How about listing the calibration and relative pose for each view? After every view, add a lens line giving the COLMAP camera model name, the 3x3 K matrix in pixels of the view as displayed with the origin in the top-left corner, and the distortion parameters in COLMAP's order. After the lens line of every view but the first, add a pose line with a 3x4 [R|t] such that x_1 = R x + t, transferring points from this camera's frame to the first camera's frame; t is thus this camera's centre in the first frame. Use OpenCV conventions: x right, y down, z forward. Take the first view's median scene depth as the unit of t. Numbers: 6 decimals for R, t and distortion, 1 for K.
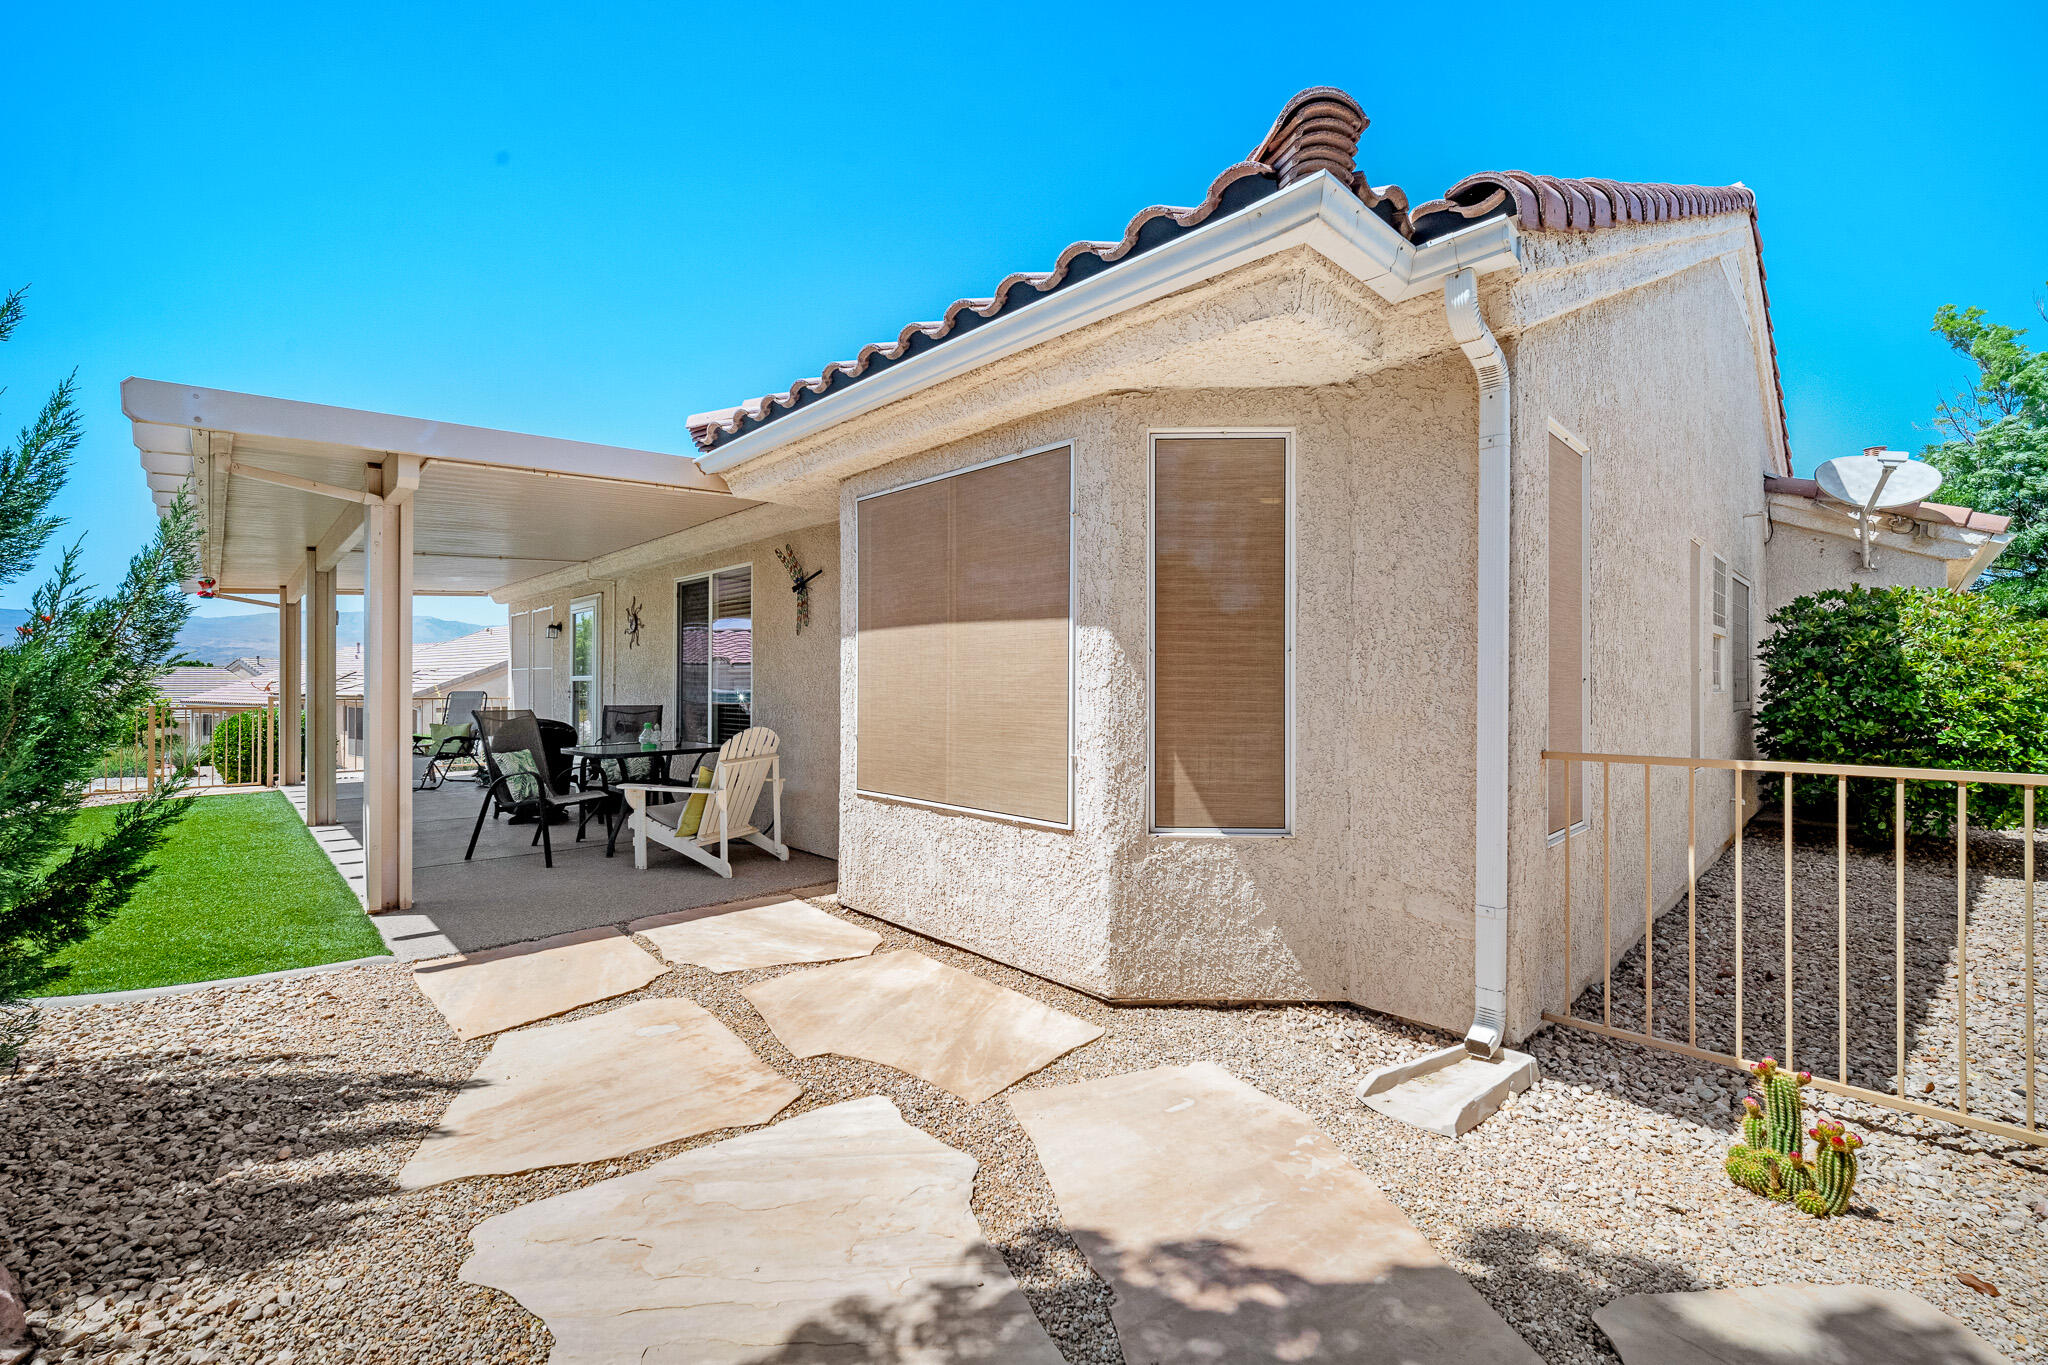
lens RADIAL K [[857.8, 0, 1009.3], [0, 857.8, 672.4], [0, 0, 1]] dist [-0.002530, -0.000084]
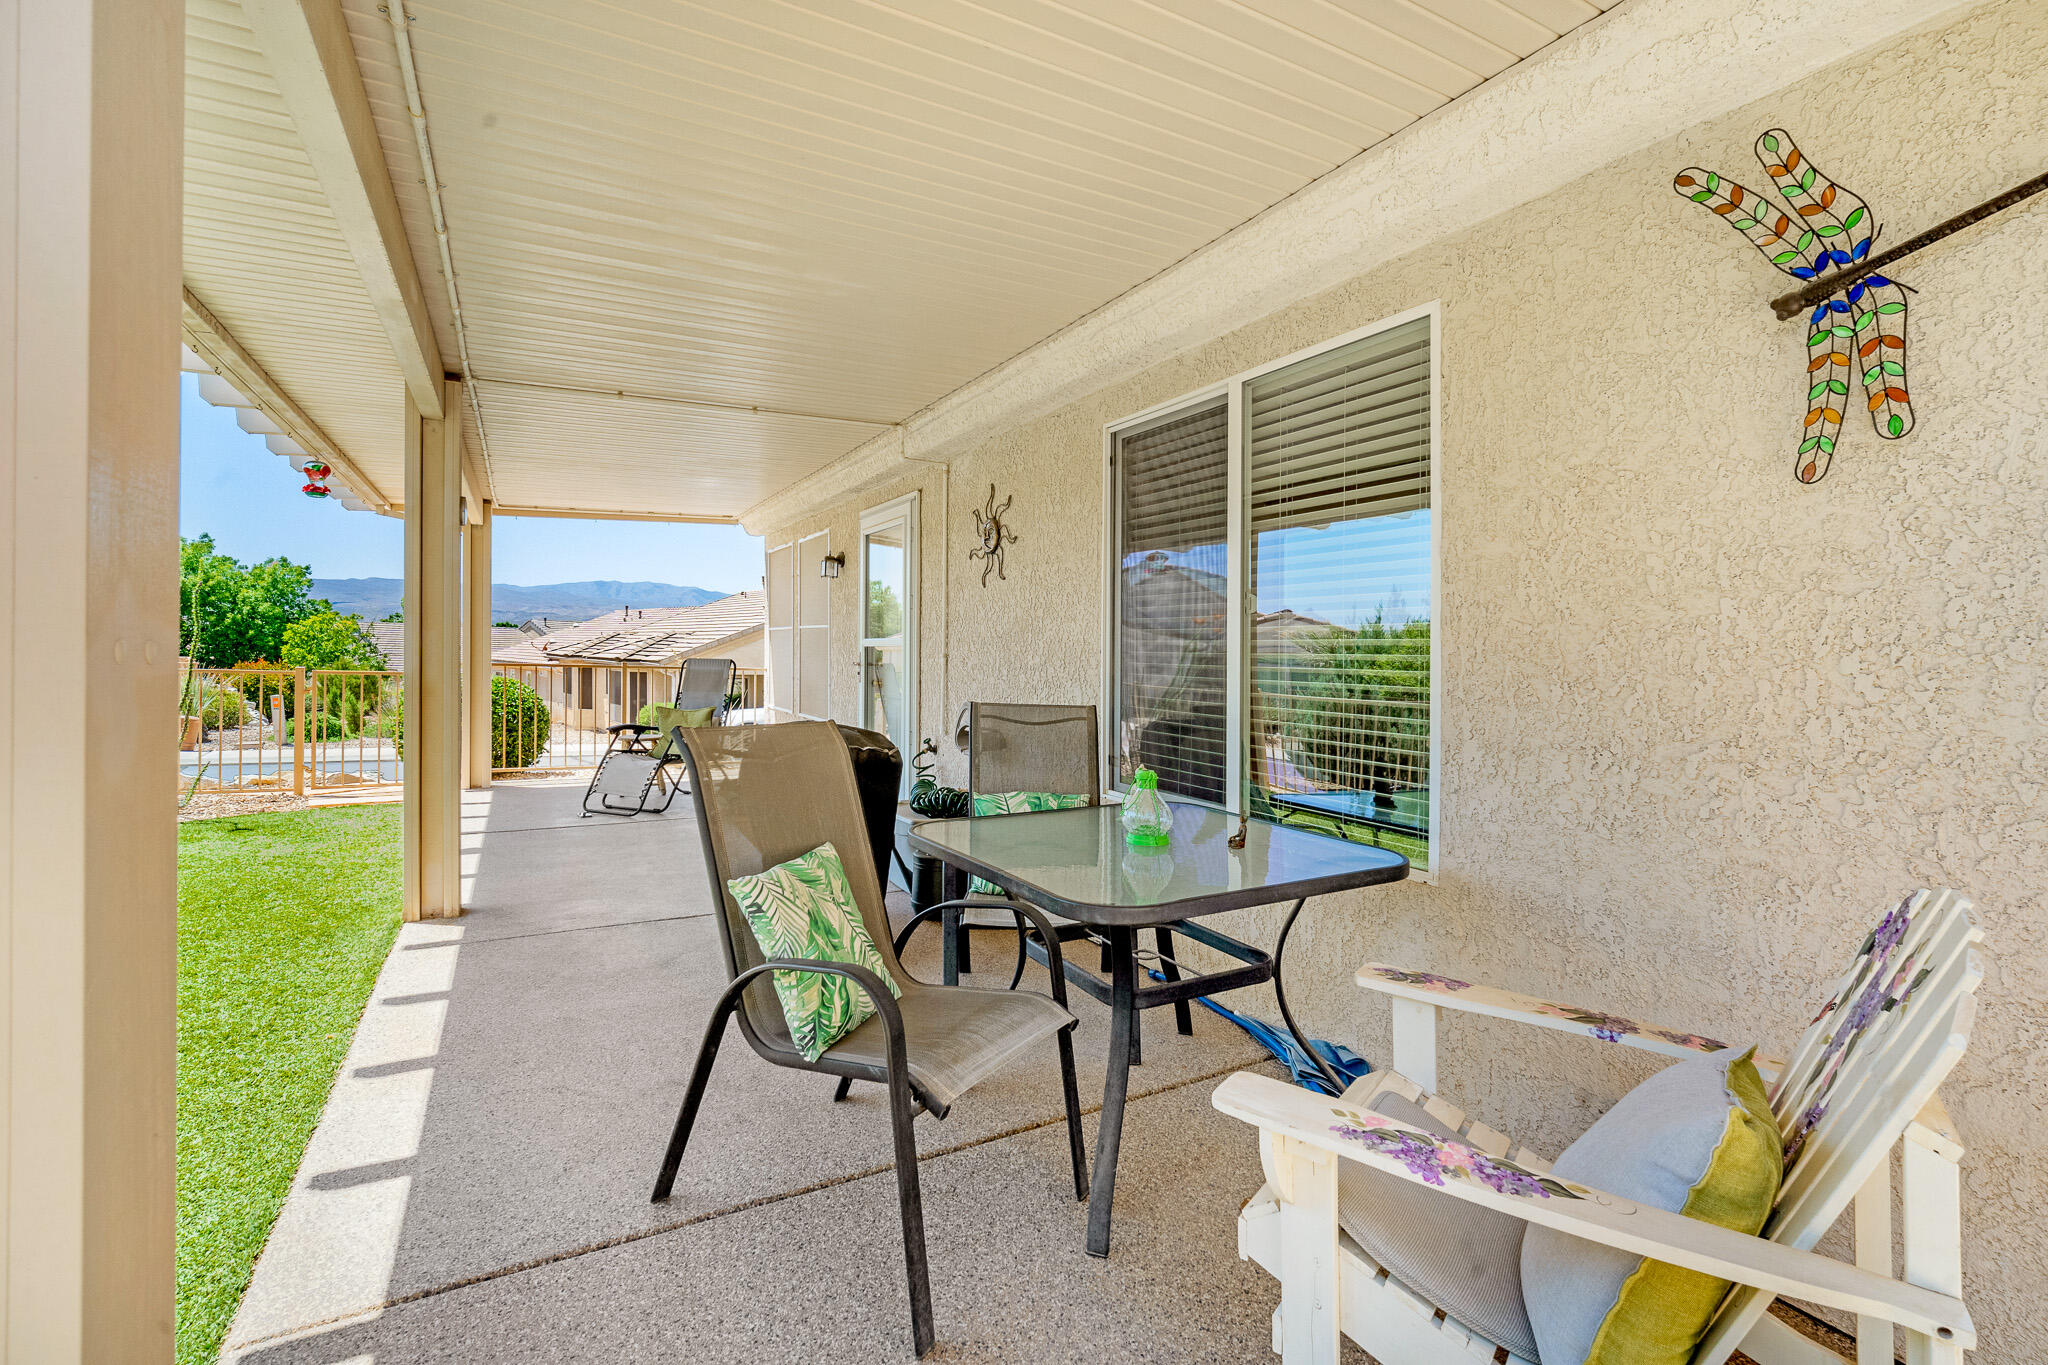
lens RADIAL K [[914.3, 0, 1029.2], [0, 914.3, 684.6], [0, 0, 1]] dist [0.001135, -0.000036]
pose [[0.970359, 0.030587, -0.239724, -0.274034], [-0.020335, 0.998774, 0.045123, 0.005297], [0.240810, -0.038911, 0.969792, 0.459889]]
